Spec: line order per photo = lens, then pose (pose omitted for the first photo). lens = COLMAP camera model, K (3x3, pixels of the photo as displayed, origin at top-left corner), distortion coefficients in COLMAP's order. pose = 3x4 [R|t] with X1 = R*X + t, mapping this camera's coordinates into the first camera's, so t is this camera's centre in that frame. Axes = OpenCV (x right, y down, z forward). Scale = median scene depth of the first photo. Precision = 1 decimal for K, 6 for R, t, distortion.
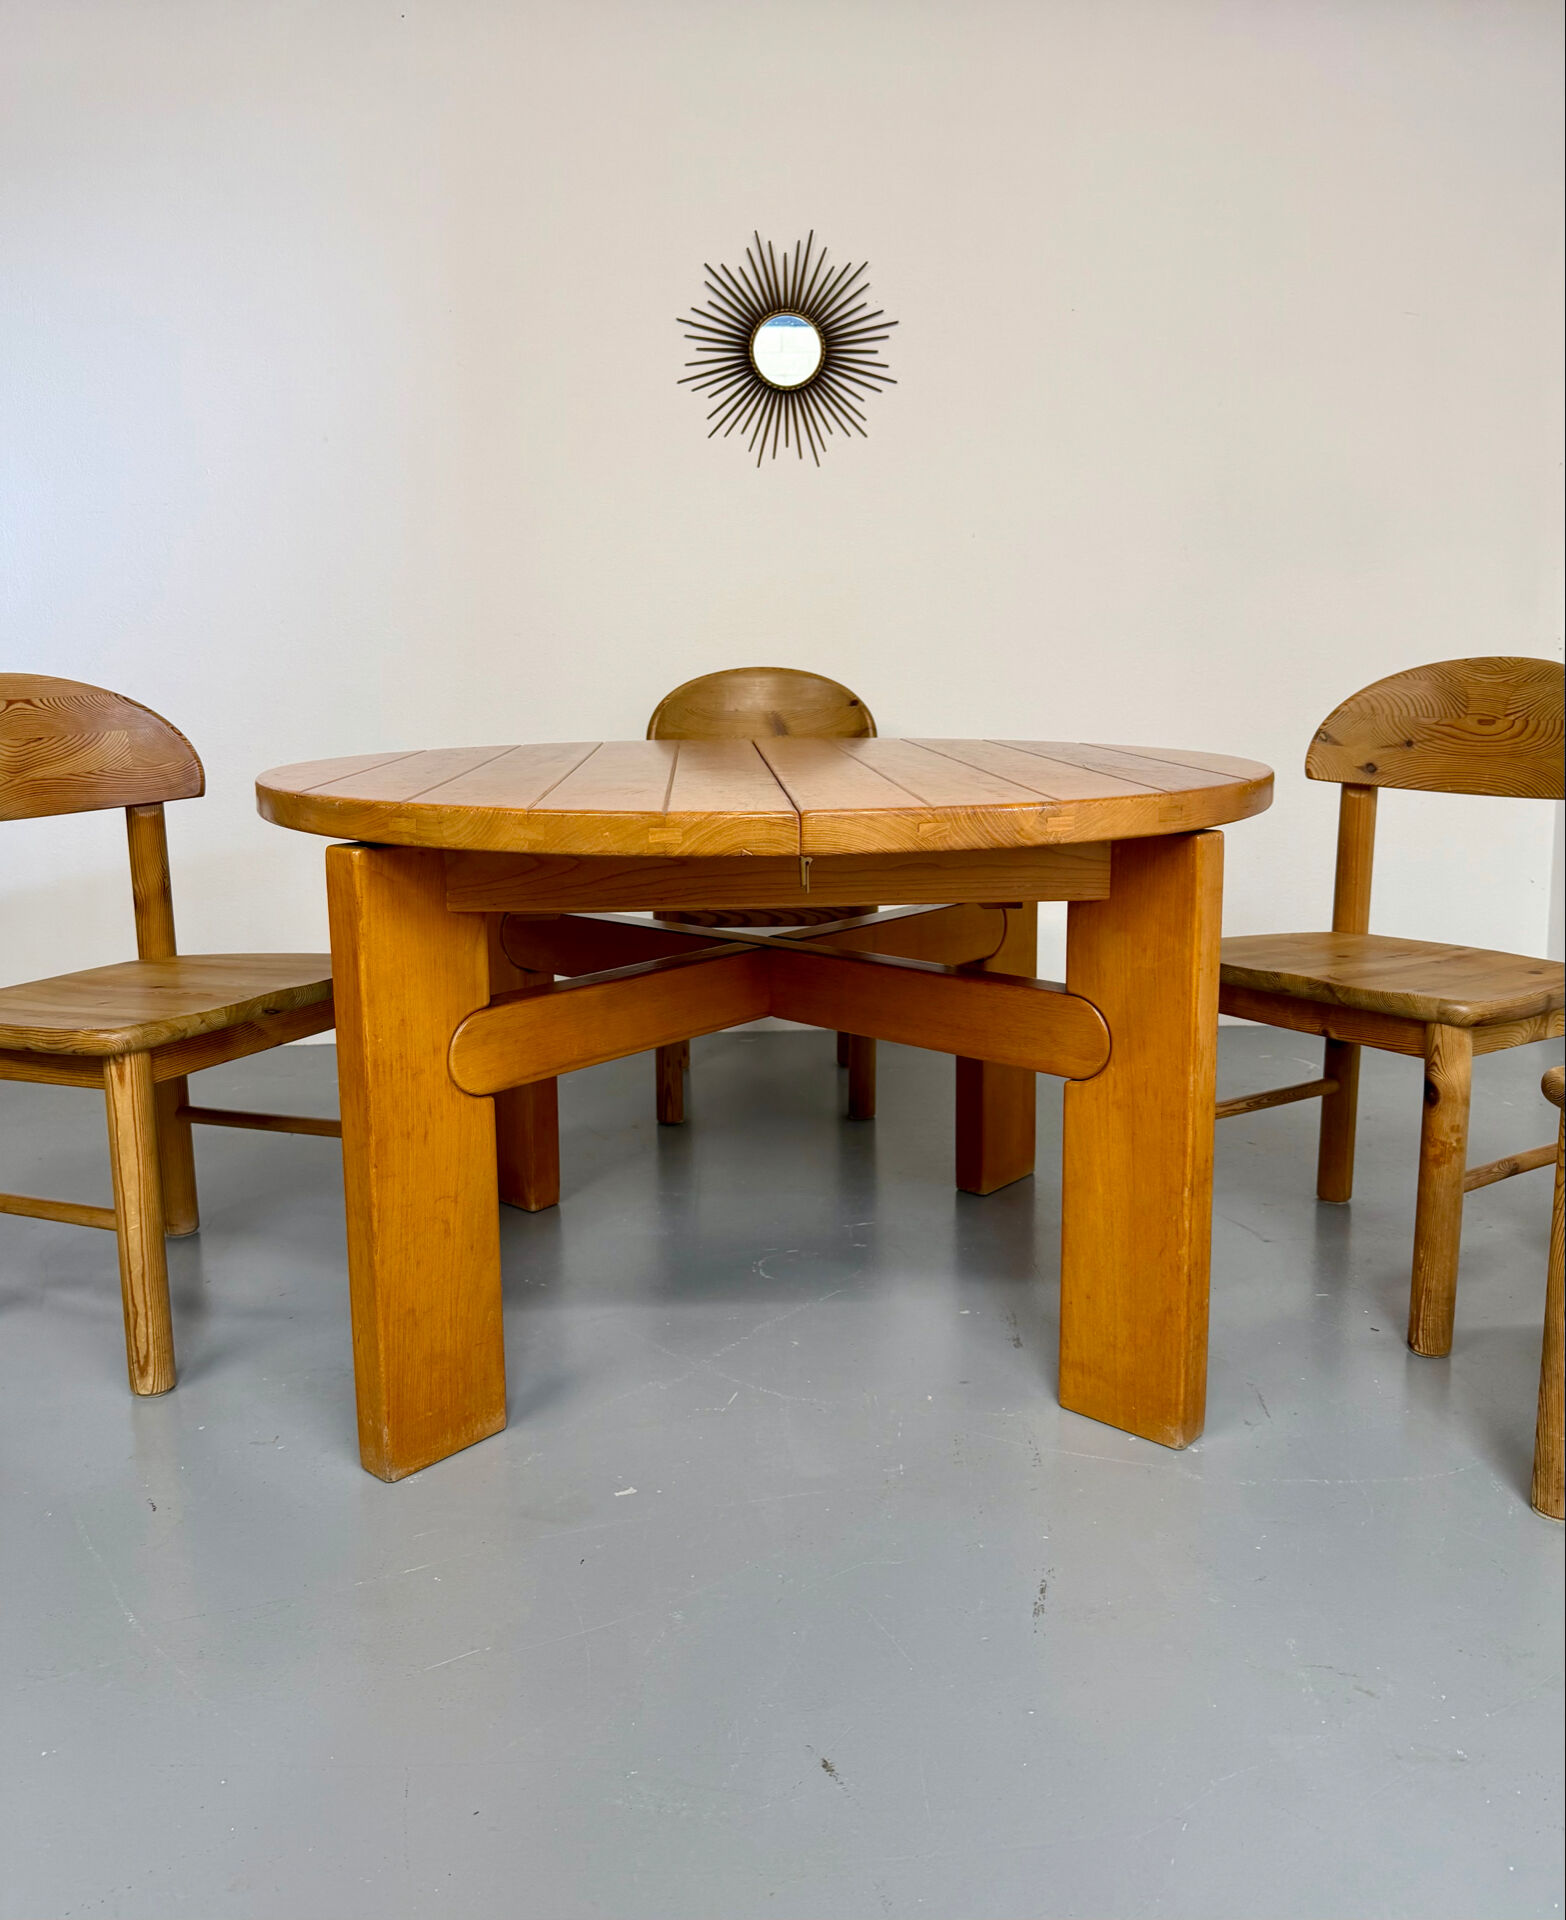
lens RADIAL K [[1490.6, 0, 790.0], [0, 1490.6, 863.2], [0, 0, 1]] dist [0.084414, -0.105136]
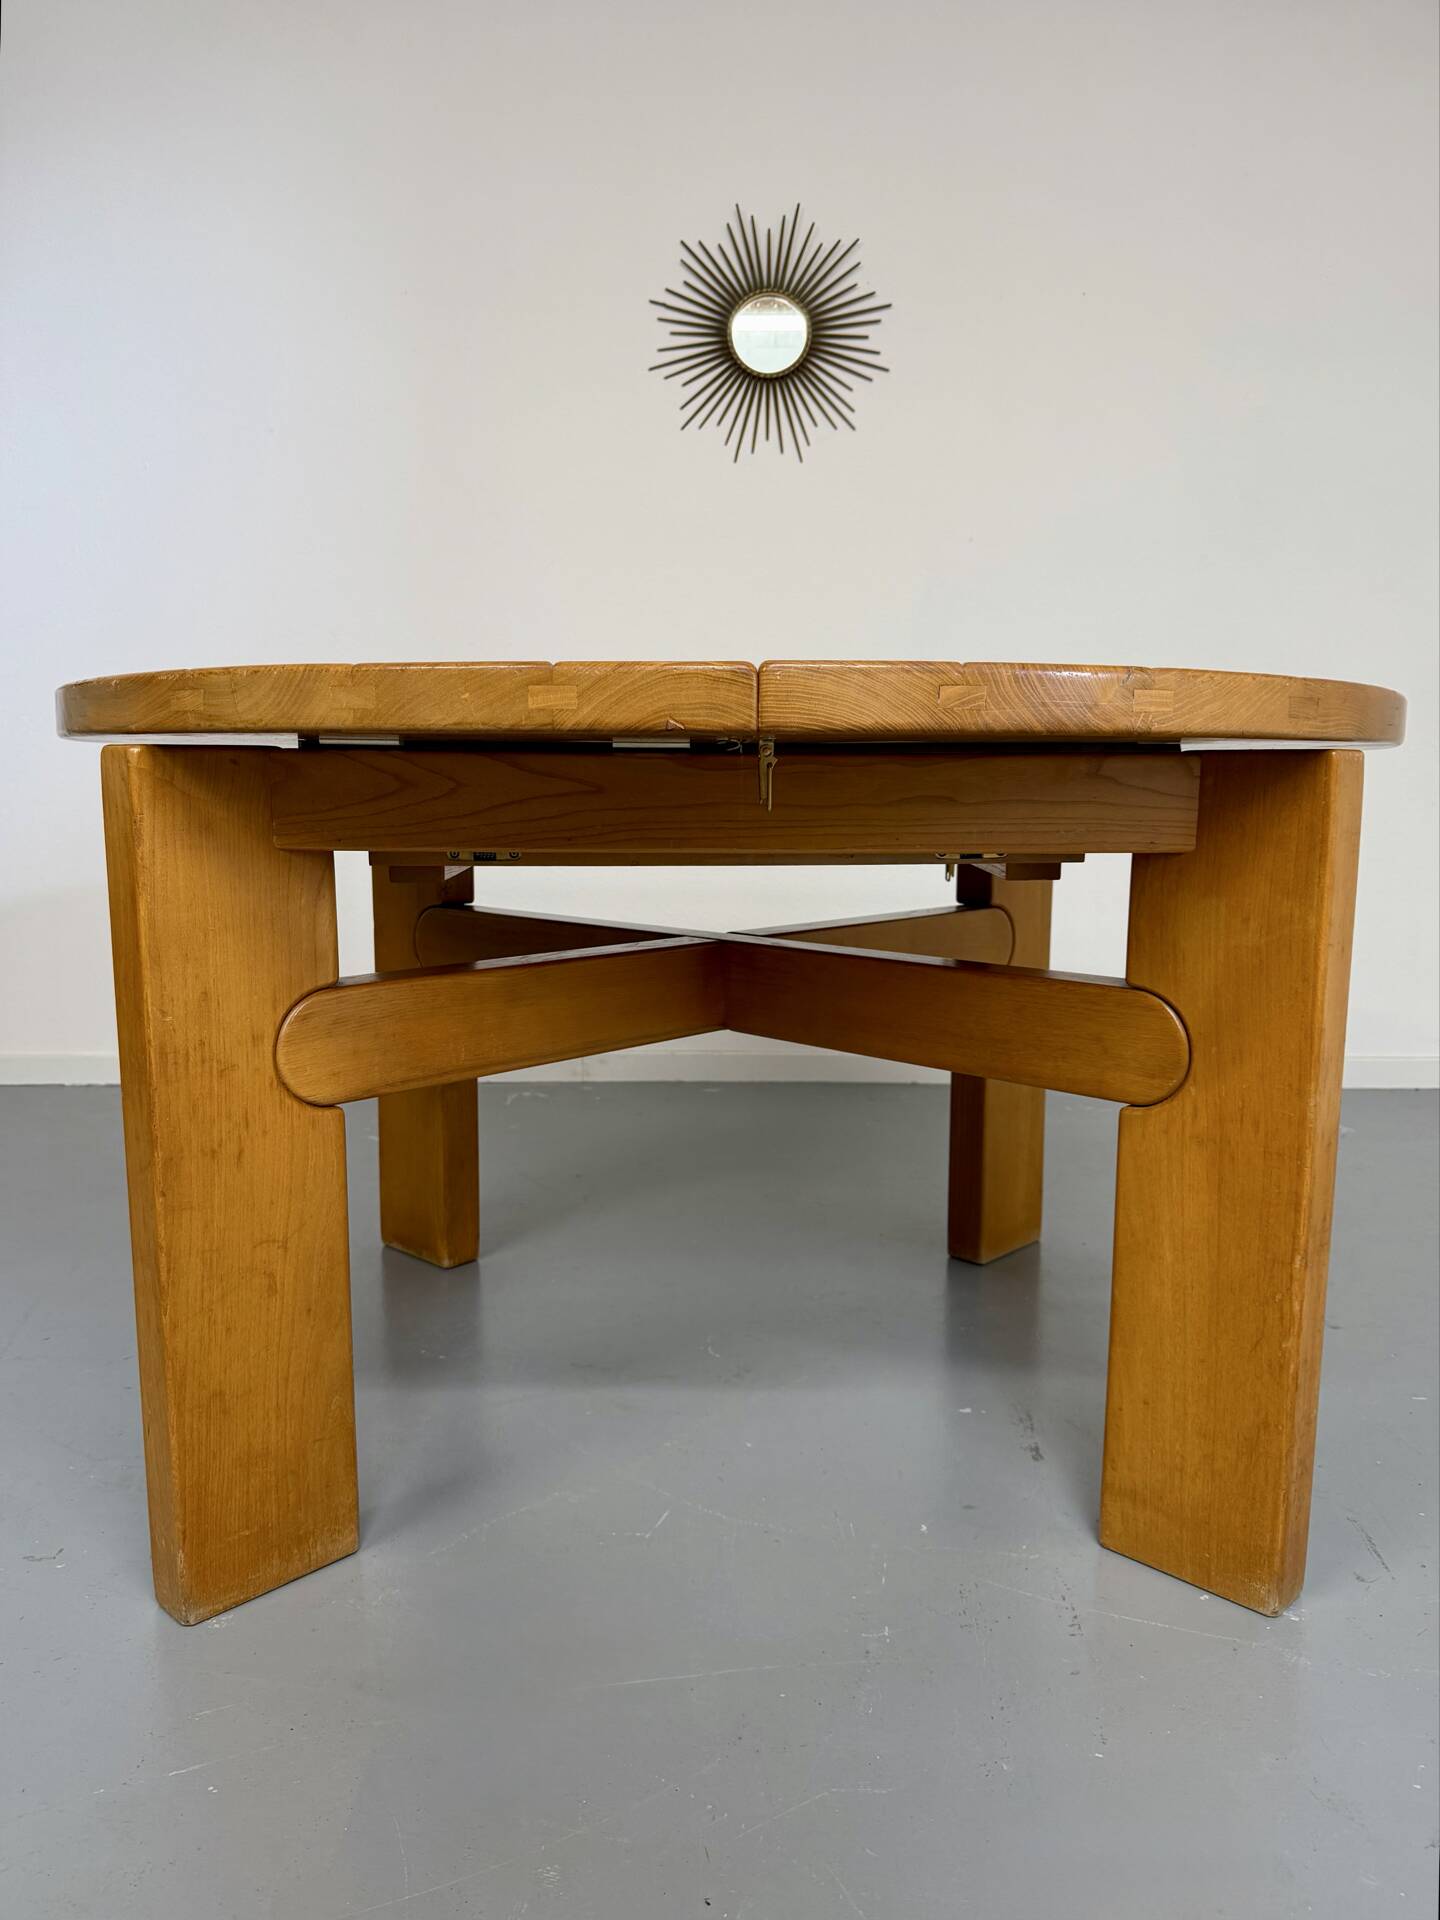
lens RADIAL K [[1374.6, 0, 713.6], [0, 1374.6, 952.6], [0, 0, 1]] dist [0.031850, -0.053040]
pose [[0.998990, 0.018693, -0.040871, 0.011509], [-0.018872, 0.999814, -0.004005, 0.076987], [0.040789, 0.004772, 0.999156, 0.321695]]
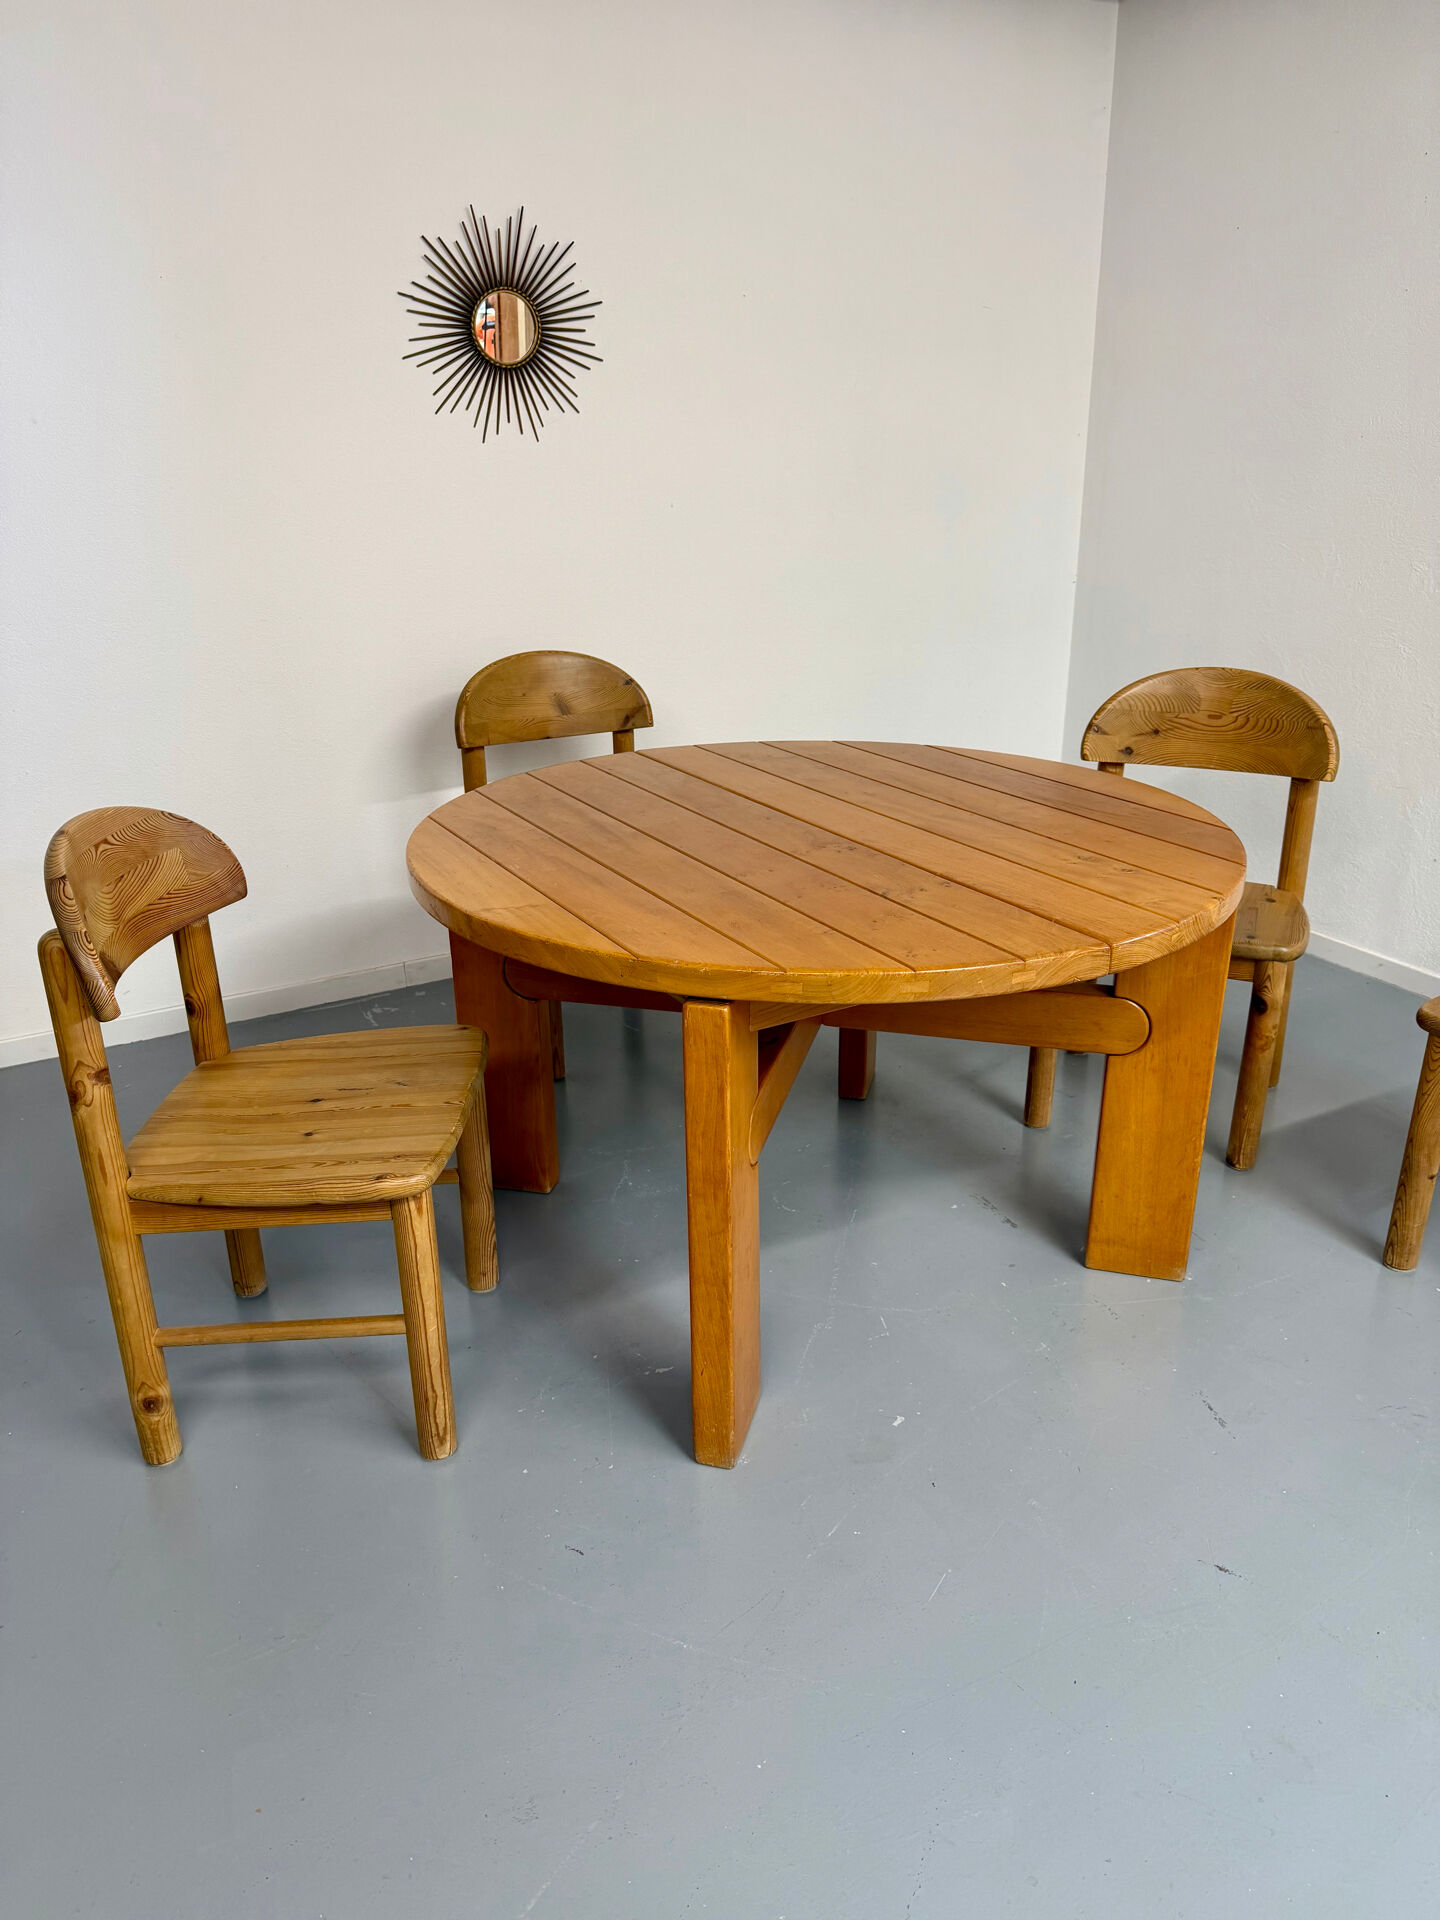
lens RADIAL K [[1374.6, 0, 698.2], [0, 1374.6, 924.9], [0, 0, 1]] dist [0.031850, -0.053040]
pose [[0.901050, -0.150770, 0.406666, -0.660194], [0.064819, 0.973915, 0.217456, -0.275632], [-0.428845, -0.169579, 0.887319, 0.054971]]
